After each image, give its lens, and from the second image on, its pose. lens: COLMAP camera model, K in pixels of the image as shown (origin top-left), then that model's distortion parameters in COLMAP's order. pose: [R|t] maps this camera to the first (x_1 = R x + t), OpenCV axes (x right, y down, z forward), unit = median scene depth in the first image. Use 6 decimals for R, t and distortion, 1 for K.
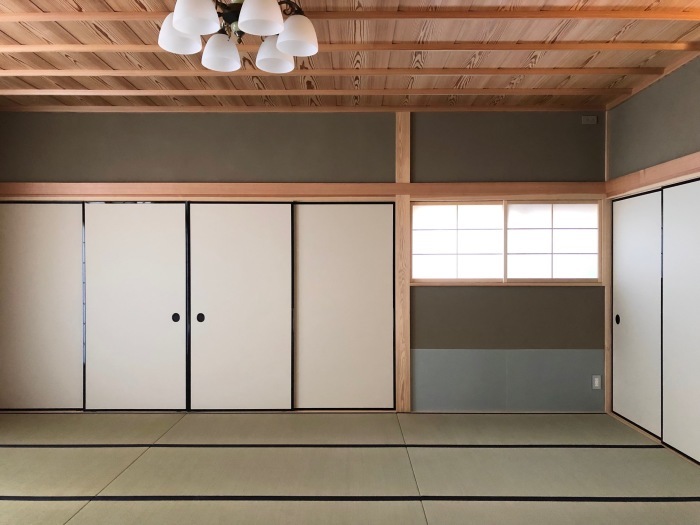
lens RADIAL K [[590.8, 0, 345.7], [0, 590.8, 266.2], [0, 0, 1]] dist [0.070217, -0.023719]
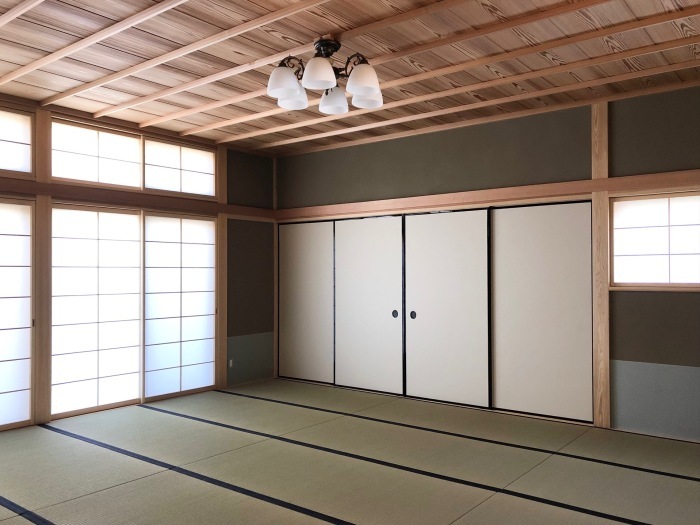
lens RADIAL K [[590.8, 0, 317.6], [0, 590.8, 272.9], [0, 0, 1]] dist [0.070217, -0.023719]
pose [[0.787463, -0.001456, -0.616360, 0.345784], [0.005830, 0.999970, 0.005086, -0.001362], [0.616334, -0.007598, 0.787448, -0.010697]]
